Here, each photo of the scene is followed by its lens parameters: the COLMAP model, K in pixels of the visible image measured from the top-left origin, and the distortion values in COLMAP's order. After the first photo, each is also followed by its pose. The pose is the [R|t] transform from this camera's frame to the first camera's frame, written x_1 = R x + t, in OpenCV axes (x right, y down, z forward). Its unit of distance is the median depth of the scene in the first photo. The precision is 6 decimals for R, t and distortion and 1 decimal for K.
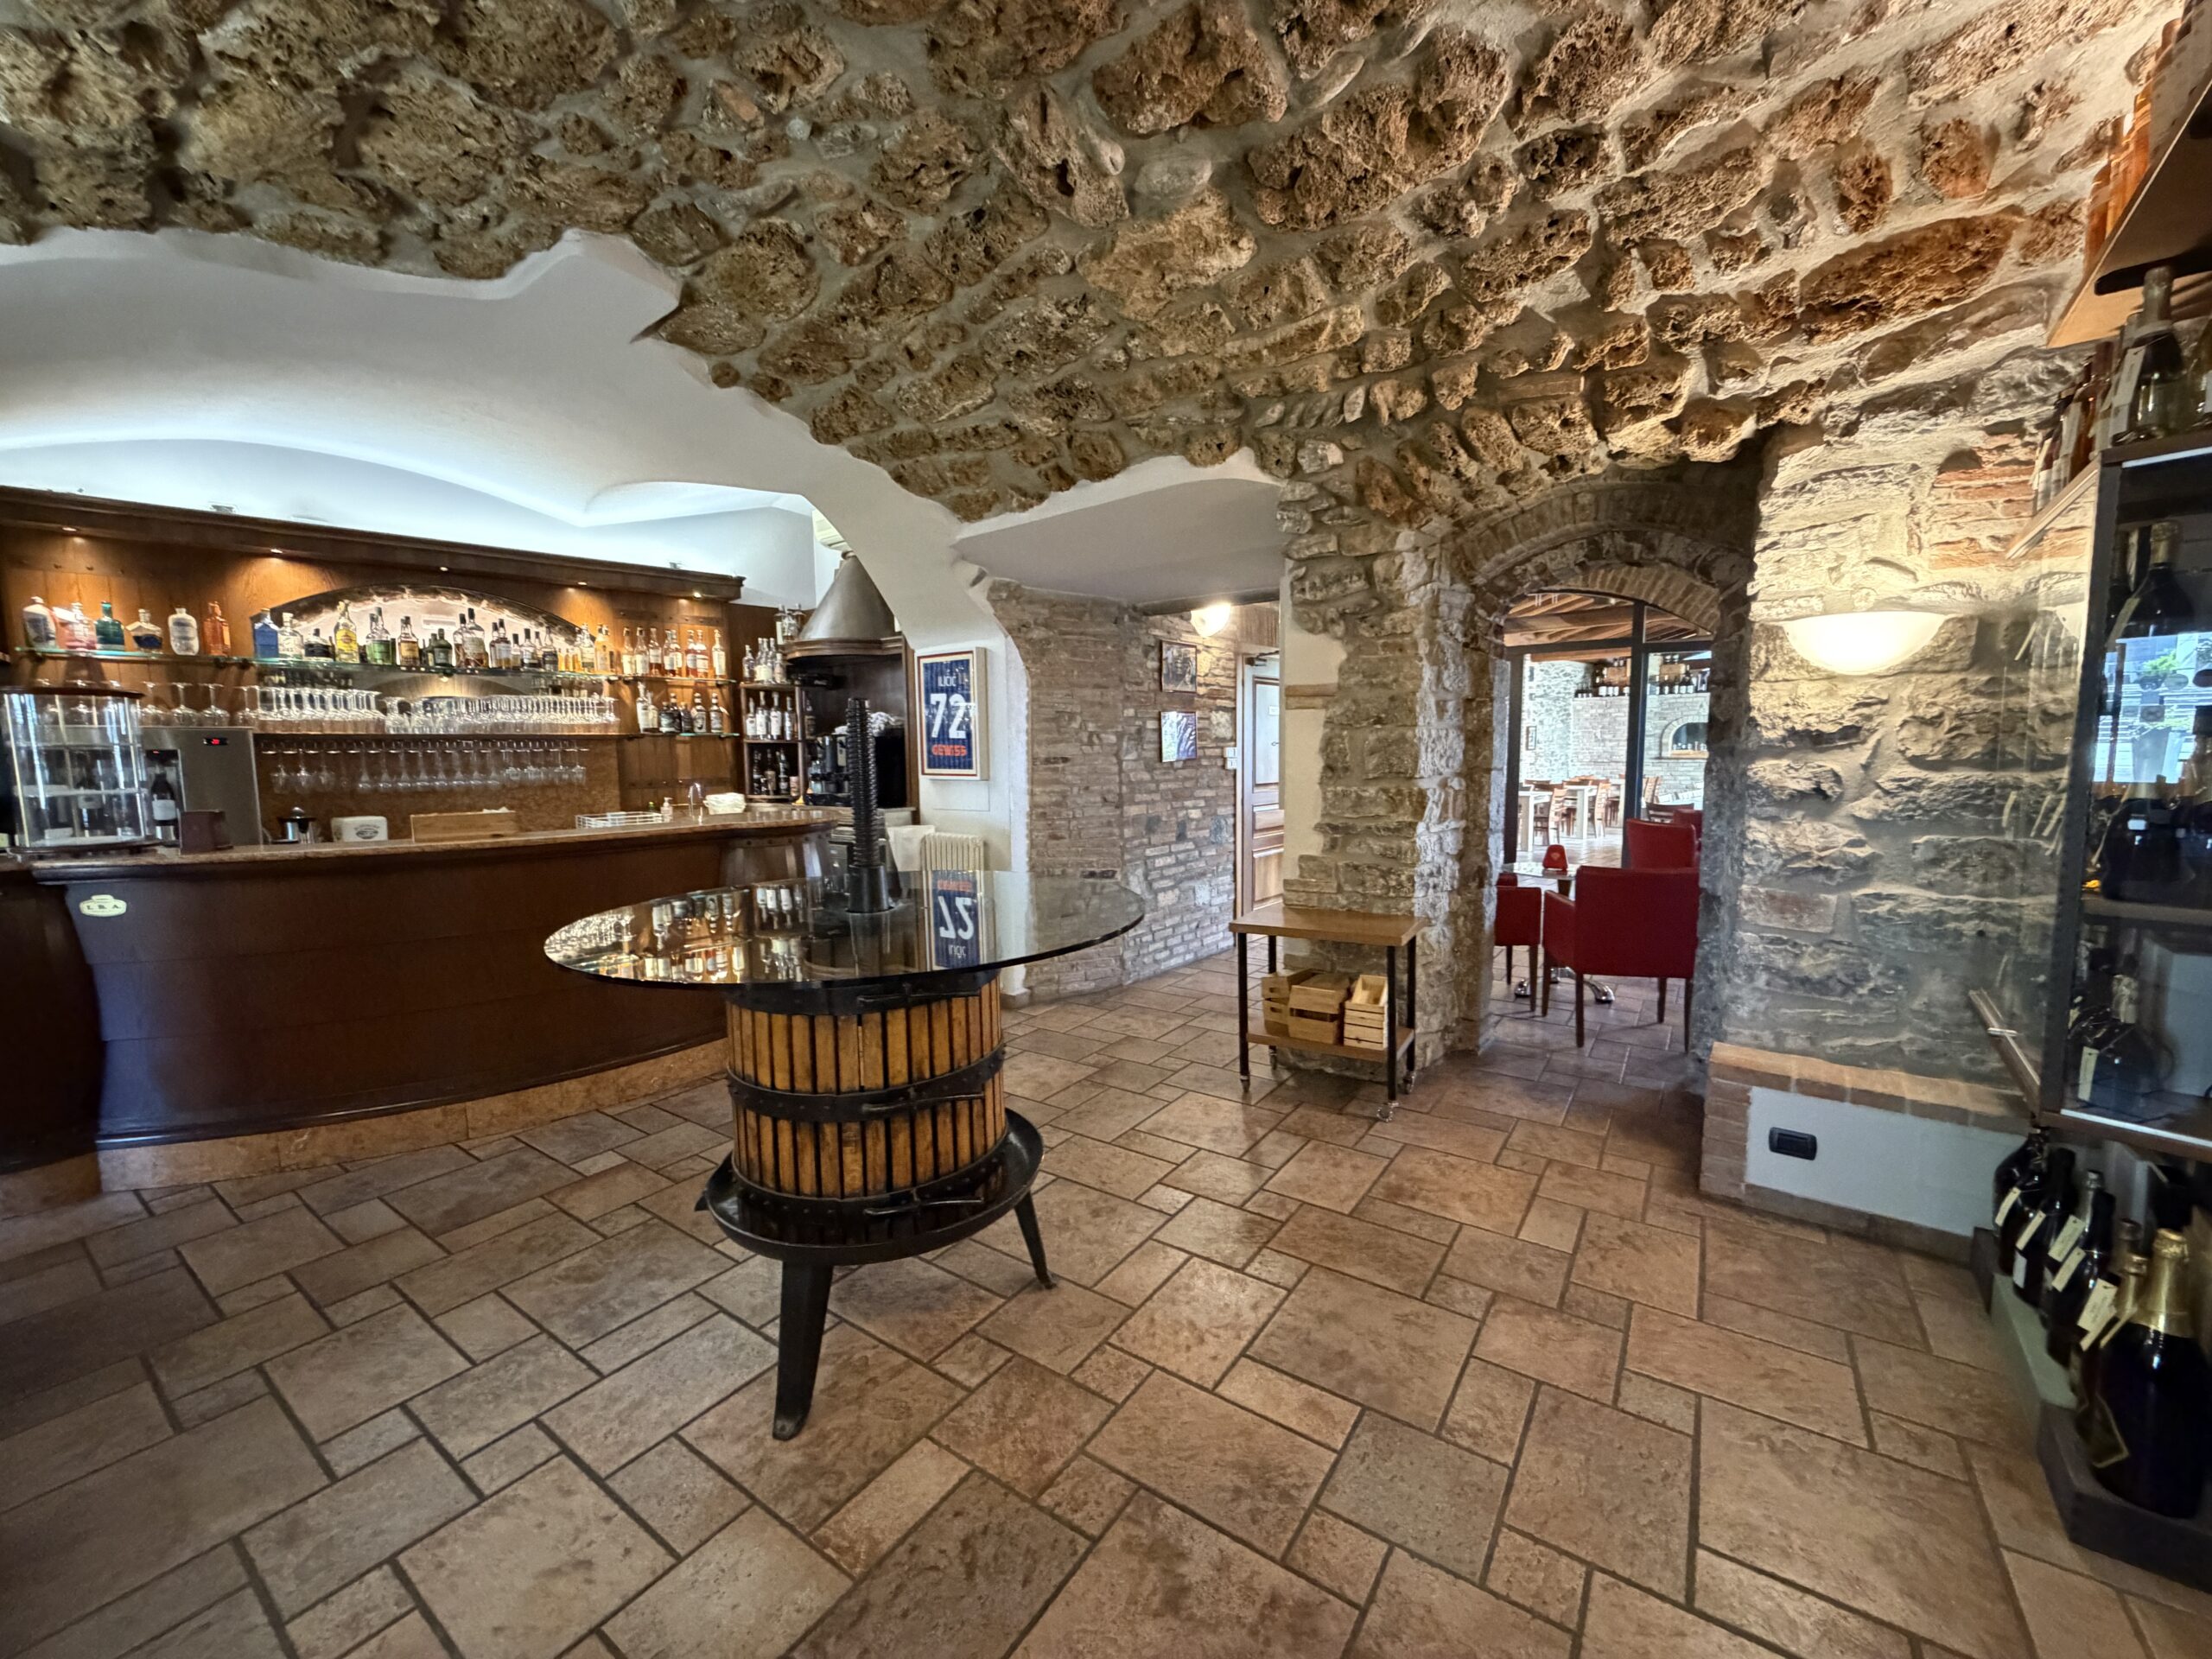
lens RADIAL K [[882.5, 0, 1108.8], [0, 882.5, 838.1], [0, 0, 1]] dist [0.003289, -0.000449]
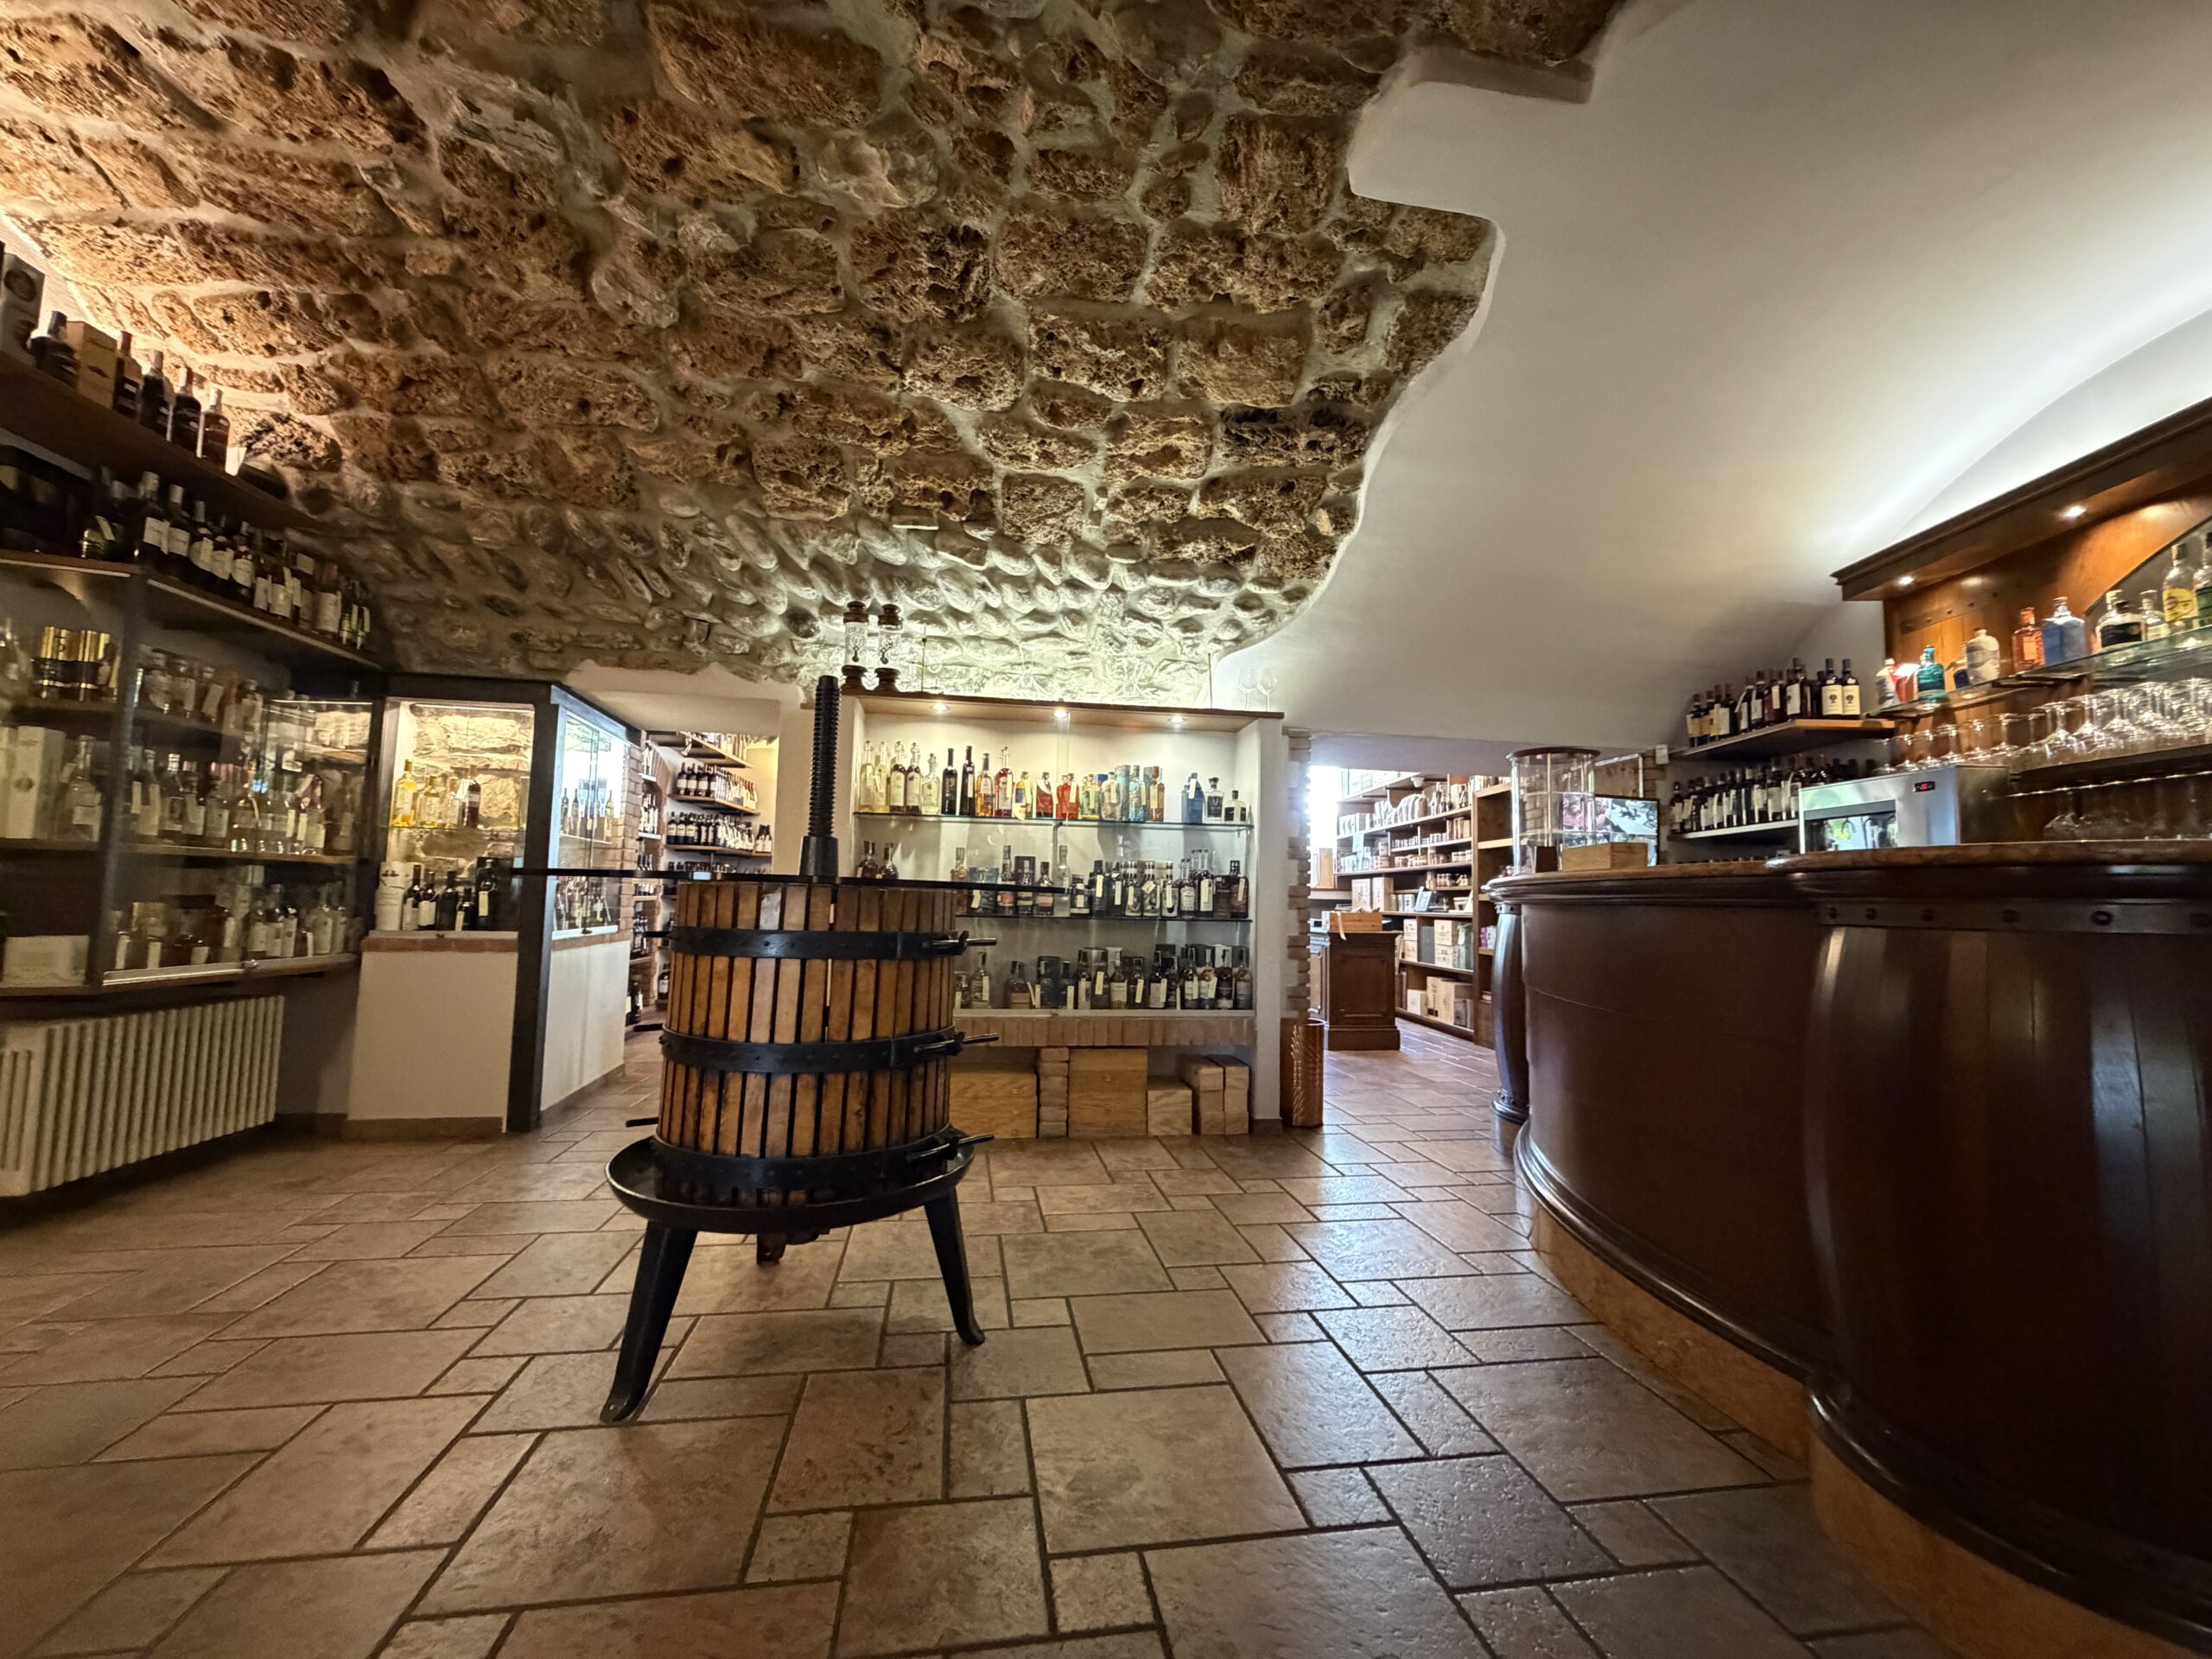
lens RADIAL K [[882.5, 0, 1096.9], [0, 882.5, 834.7], [0, 0, 1]] dist [0.003289, -0.000449]
pose [[-0.720168, -0.051804, -0.691863, 0.032747], [-0.082212, 0.996555, 0.010957, -0.002313], [0.688912, 0.064771, -0.721945, 0.327662]]
